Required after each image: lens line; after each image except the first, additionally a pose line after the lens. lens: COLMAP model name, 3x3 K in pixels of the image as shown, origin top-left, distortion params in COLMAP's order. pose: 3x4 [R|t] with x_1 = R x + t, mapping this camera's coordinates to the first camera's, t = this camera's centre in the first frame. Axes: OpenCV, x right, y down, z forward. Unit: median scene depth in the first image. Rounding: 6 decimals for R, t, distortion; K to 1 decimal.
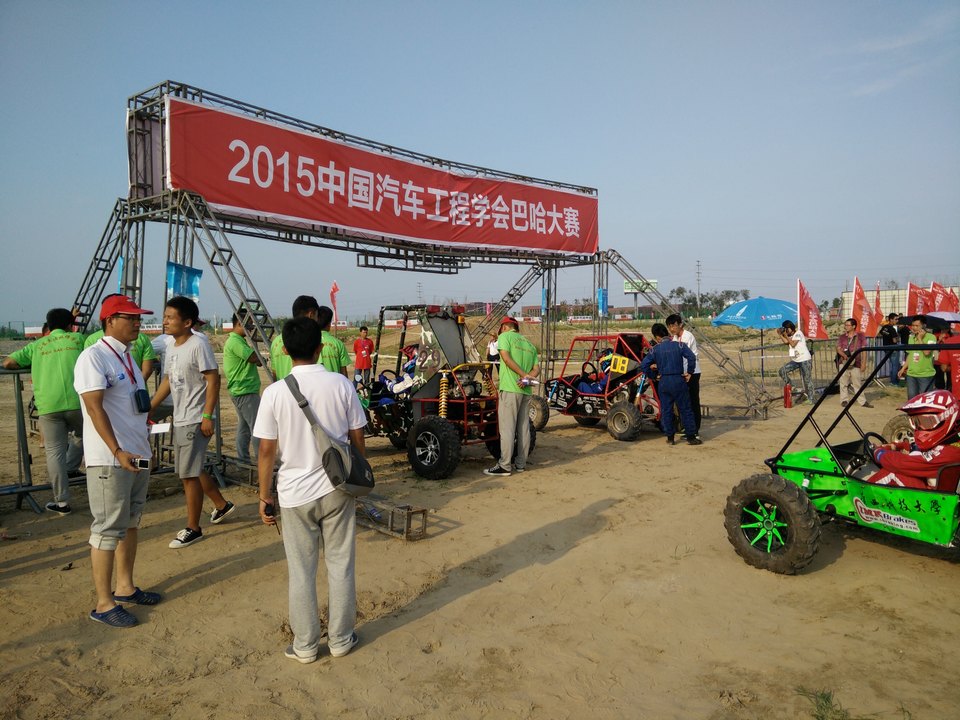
lens RADIAL K [[817.2, 0, 480.1], [0, 817.2, 359.9], [0, 0, 1]] dist [0.056043, 0.001104]
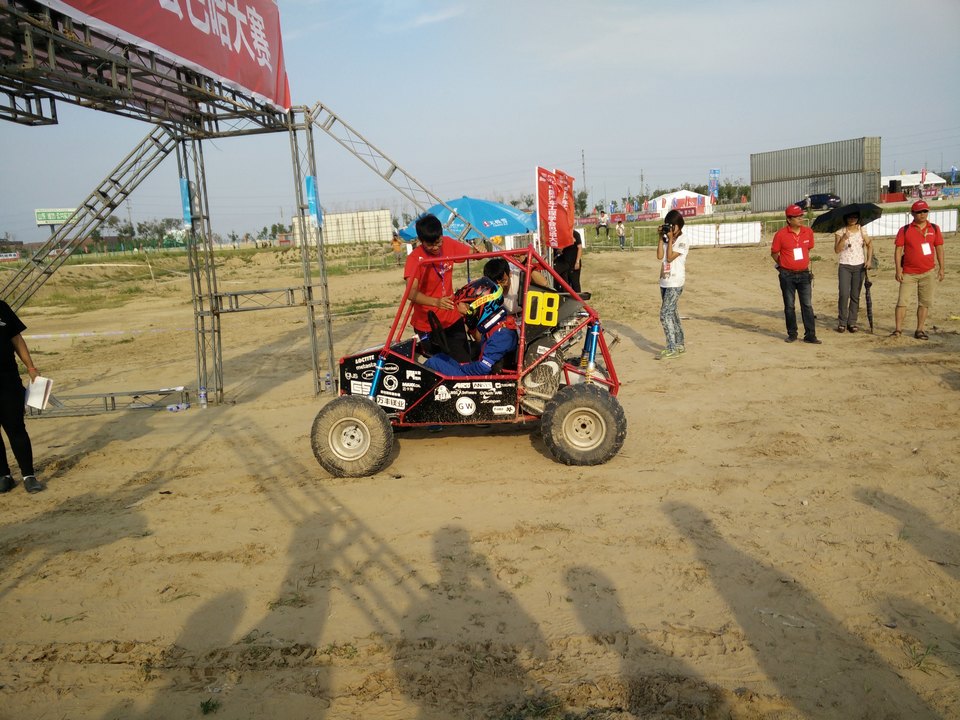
lens RADIAL K [[817.2, 0, 481.7], [0, 817.2, 363.0], [0, 0, 1]] dist [0.056043, 0.001104]
pose [[0.775384, -0.137939, 0.616240, -0.137735], [0.084364, 0.989731, 0.115390, -0.018406], [-0.625829, -0.037483, 0.779059, 0.558100]]
